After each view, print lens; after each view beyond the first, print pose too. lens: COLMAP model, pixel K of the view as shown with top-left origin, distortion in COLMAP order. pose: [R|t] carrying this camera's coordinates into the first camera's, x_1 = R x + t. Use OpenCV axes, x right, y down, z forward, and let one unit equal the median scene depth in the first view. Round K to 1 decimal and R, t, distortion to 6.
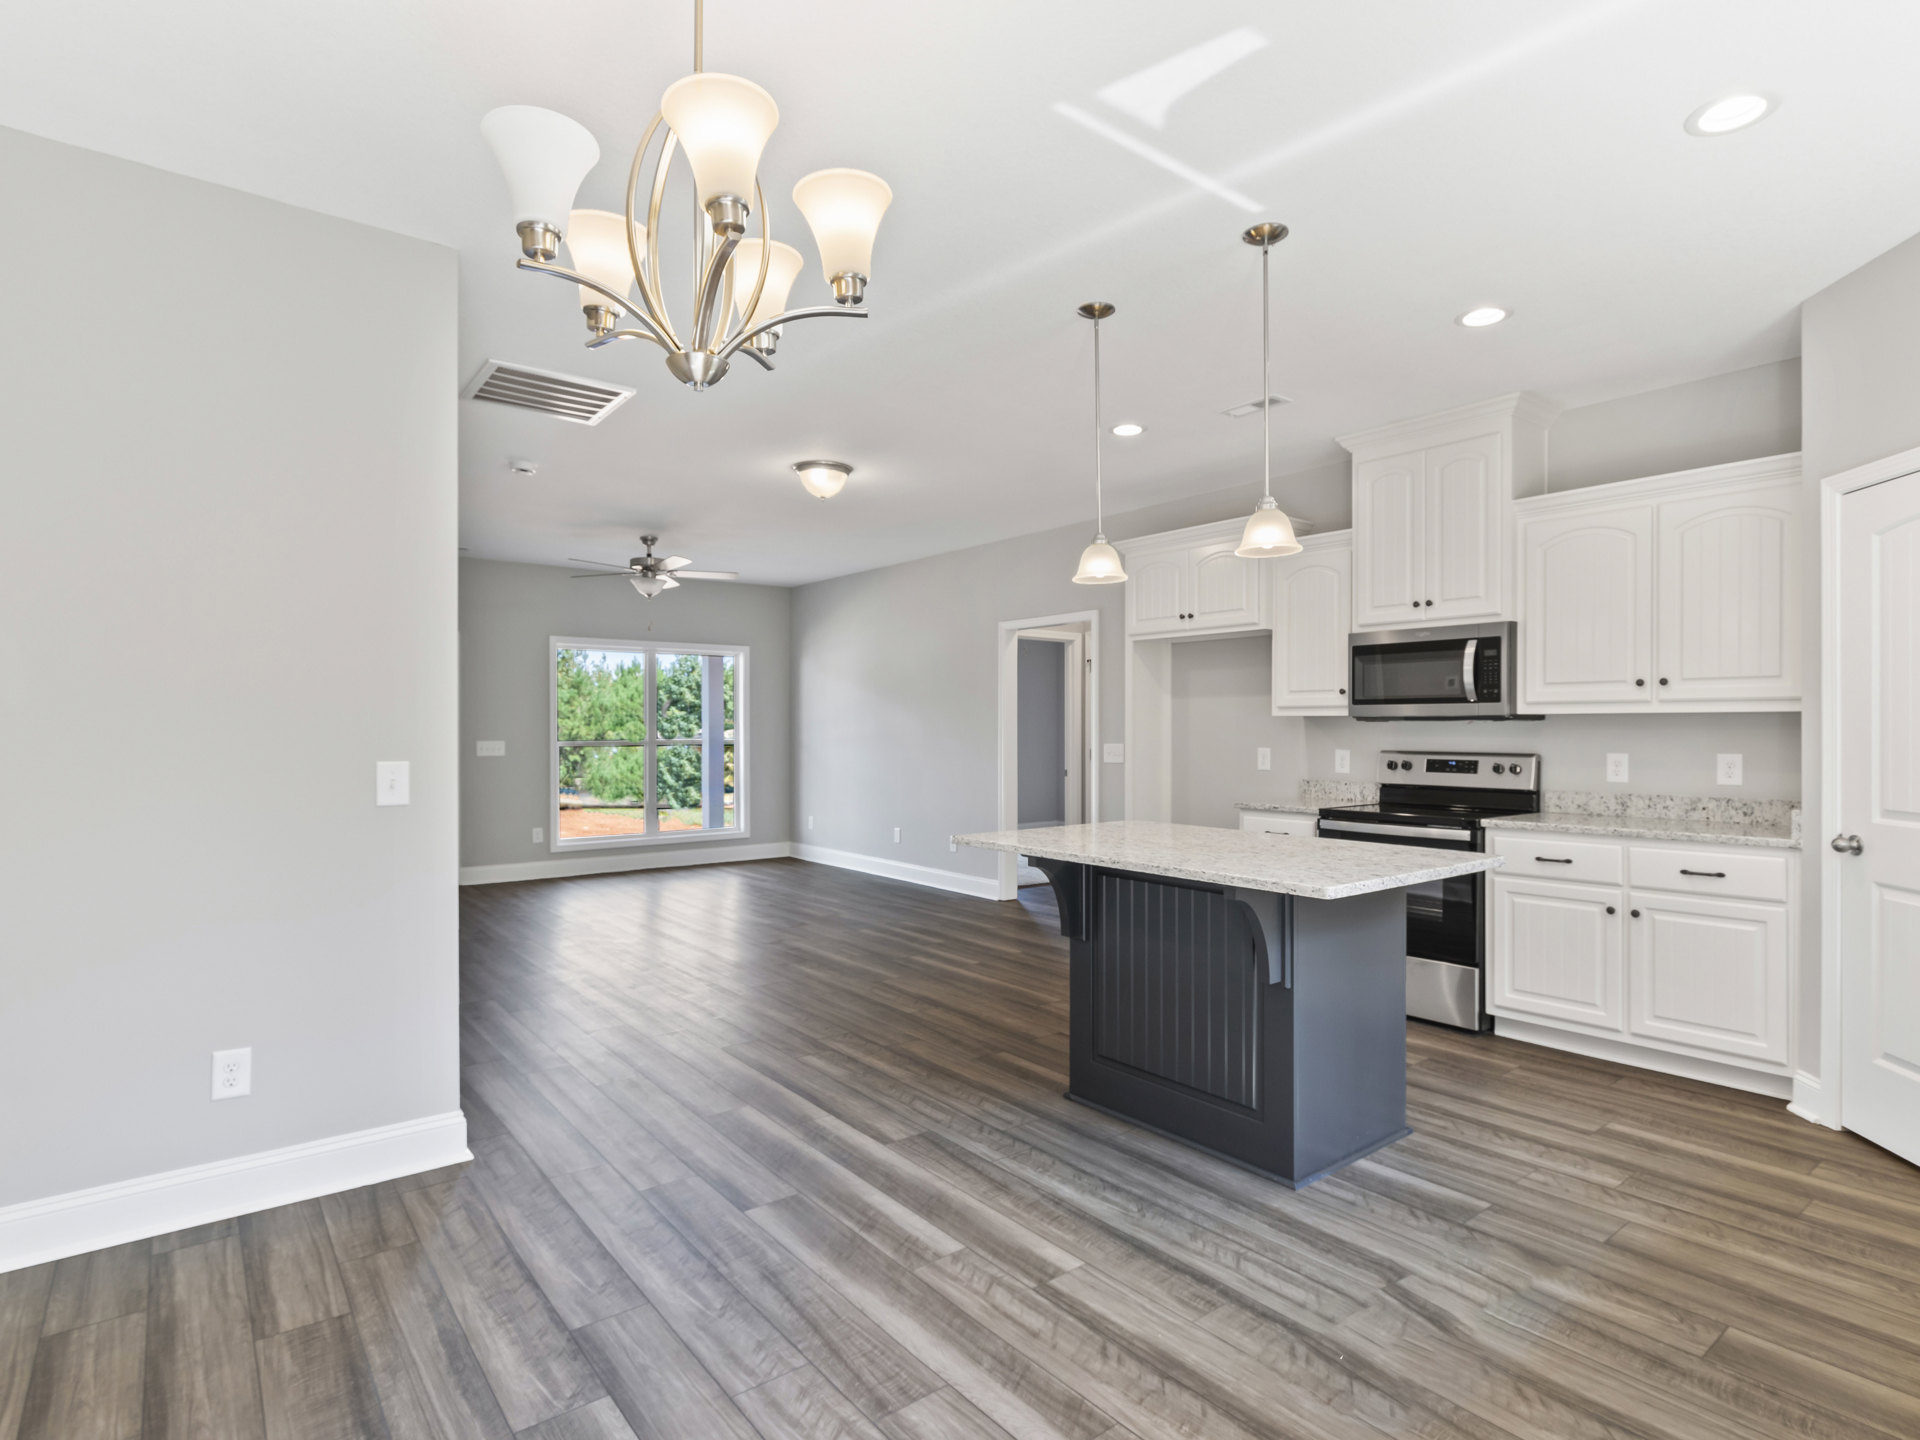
lens RADIAL K [[982.0, 0, 970.7], [0, 982.0, 730.1], [0, 0, 1]] dist [-0.015637, 0.000524]
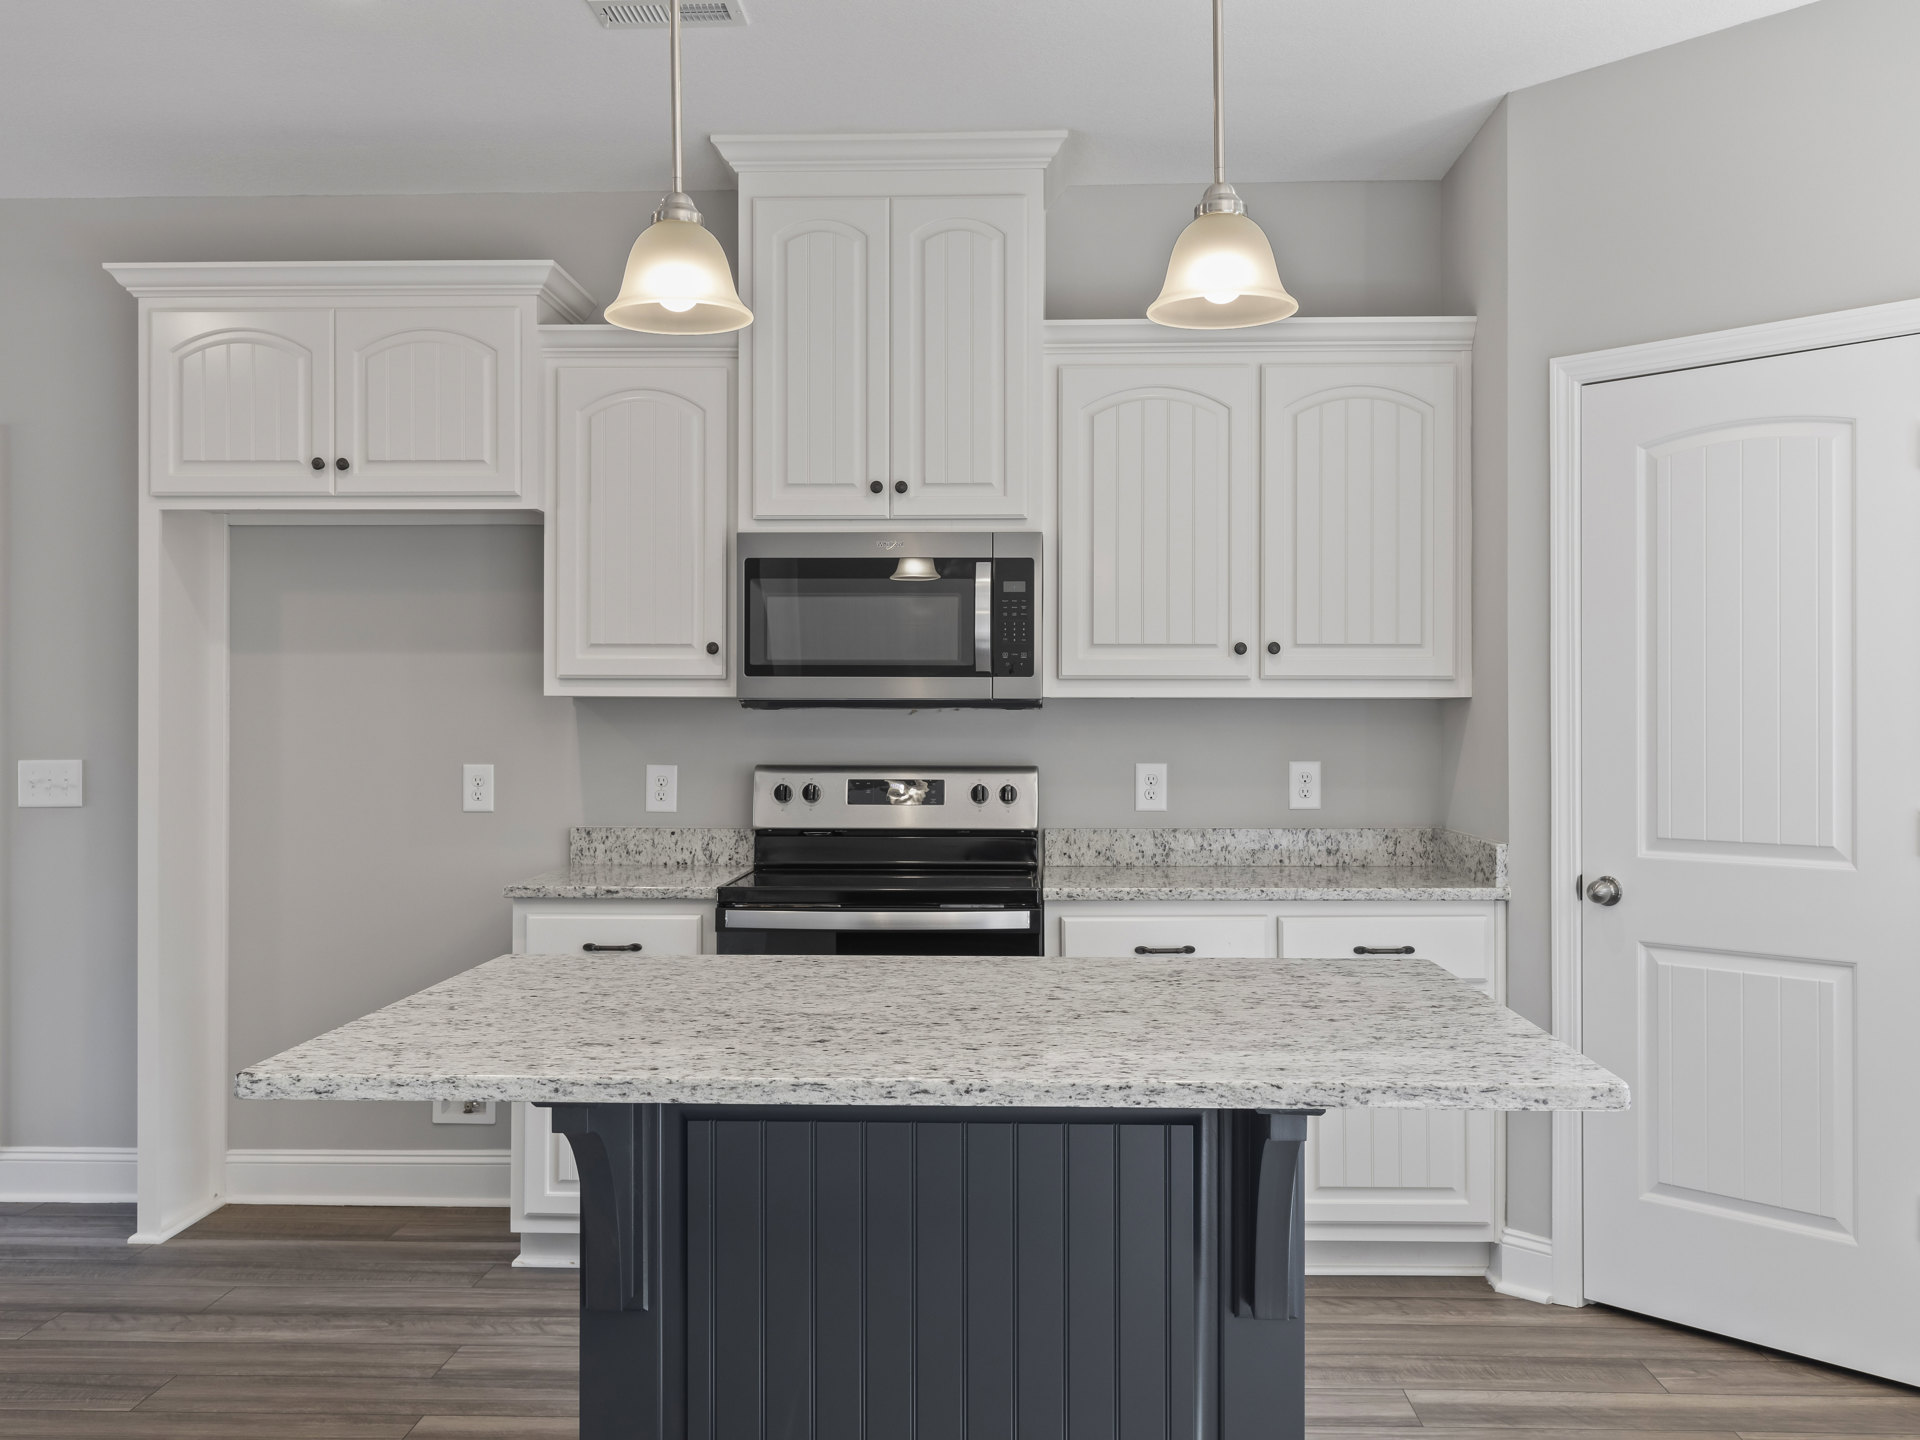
lens RADIAL K [[1698.1, 0, 960.0], [0, 1698.1, 720.0], [0, 0, 1]] dist [0.001669, 0.008146]
pose [[0.652413, 0.001224, 0.757862, -0.226661], [0.001030, 0.999996, -0.002502, -0.000882], [-0.757863, 0.002413, 0.652410, 0.402167]]
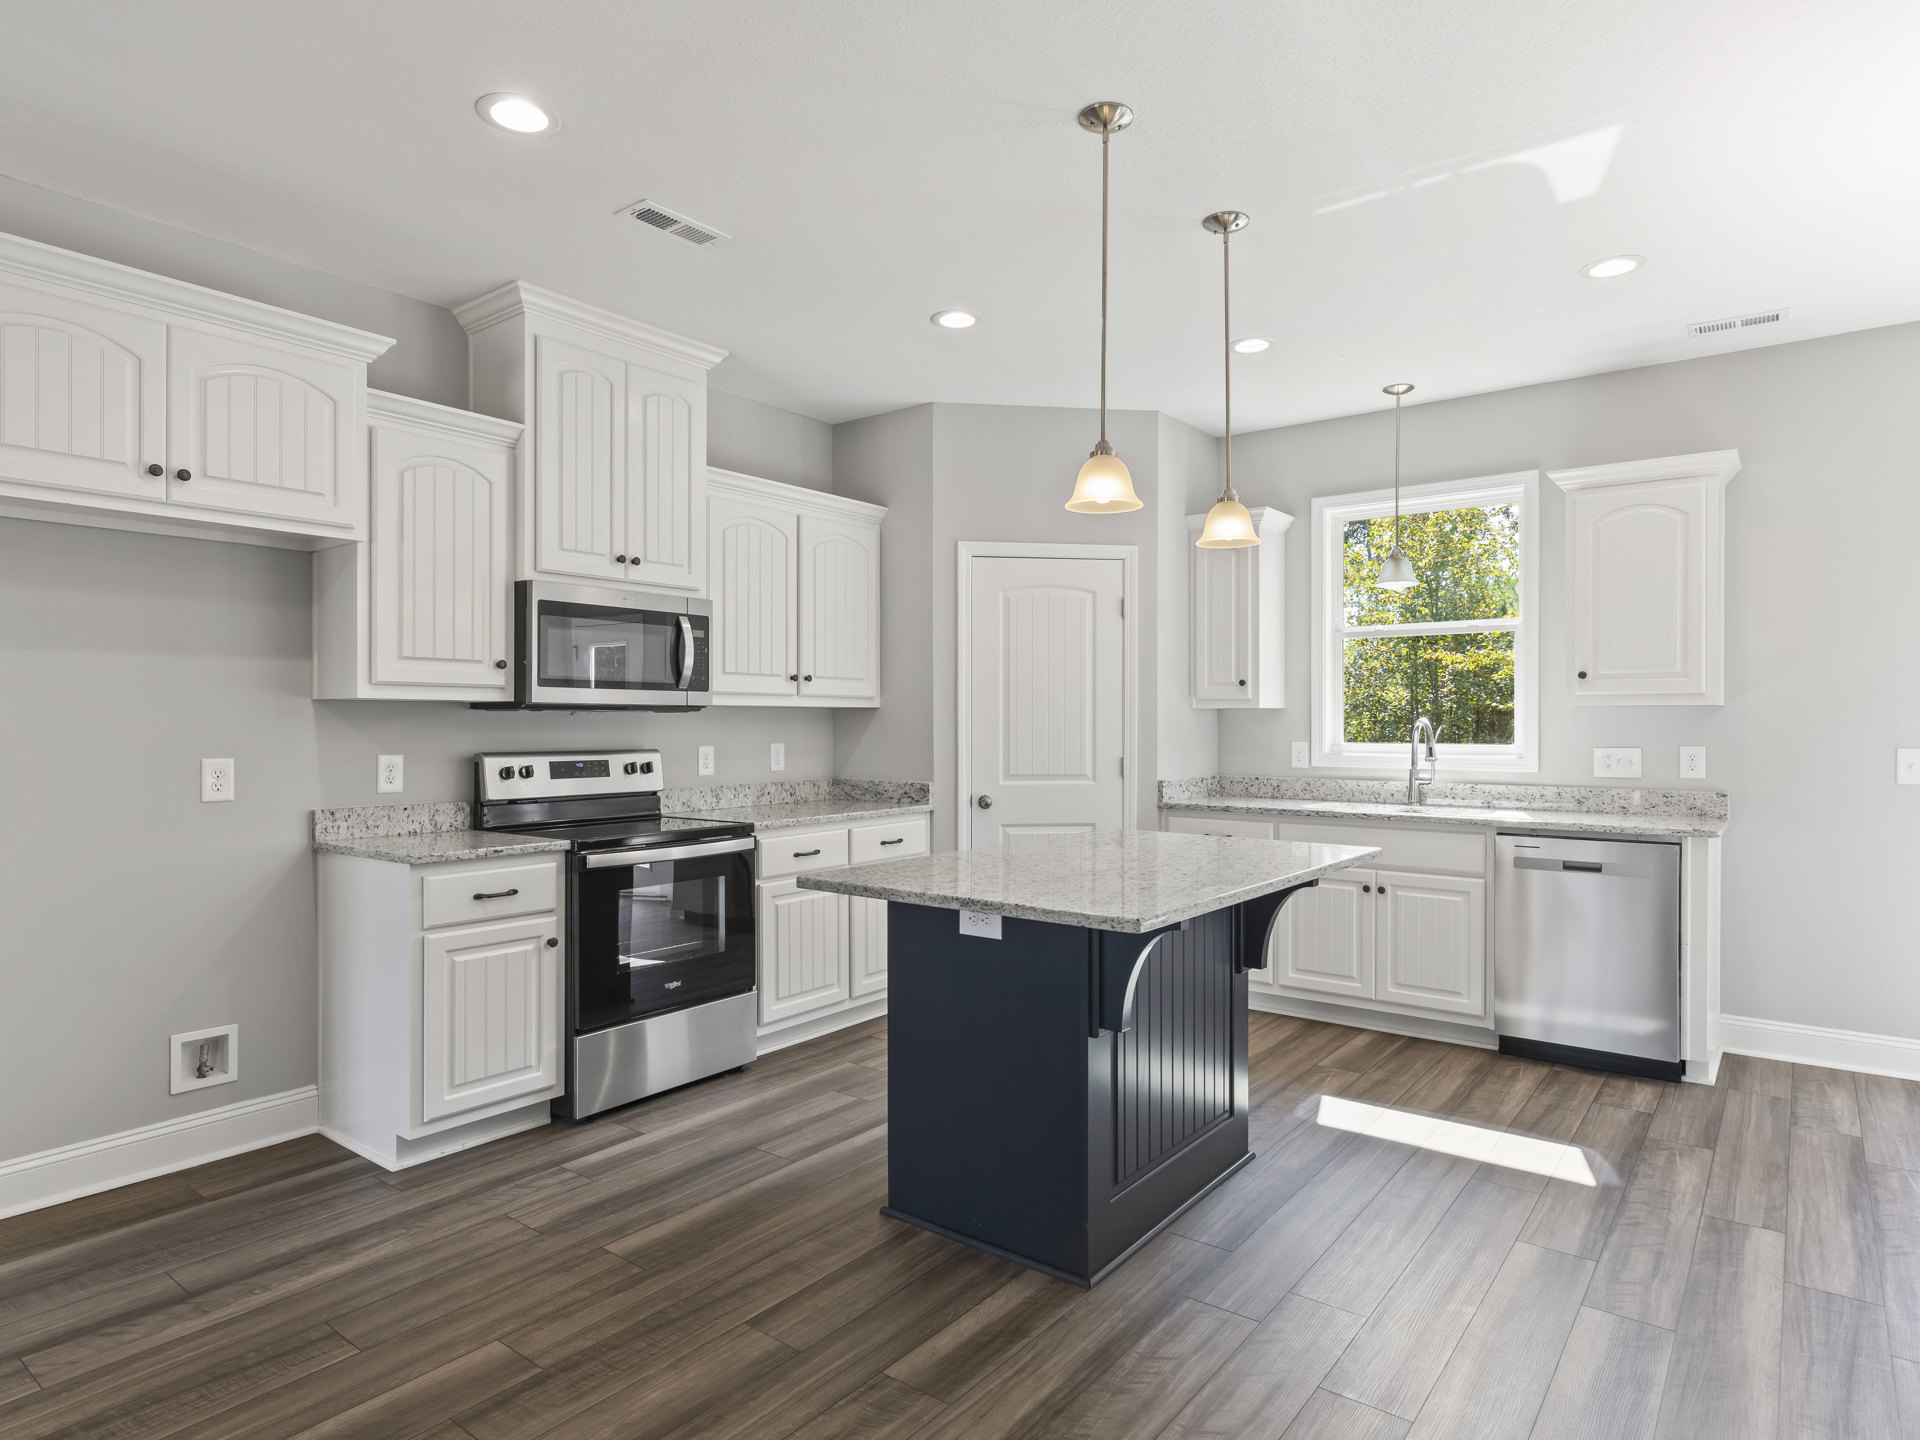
lens RADIAL K [[1098.3, 0, 960.0], [0, 1098.3, 720.0], [0, 0, 1]] dist [-0.001558, 0.000643]
pose [[-0.236553, 0.001040, 0.971618, -0.484399], [0.001311, 0.999999, -0.000751, -0.001343], [-0.971618, 0.001096, -0.236554, 1.029727]]
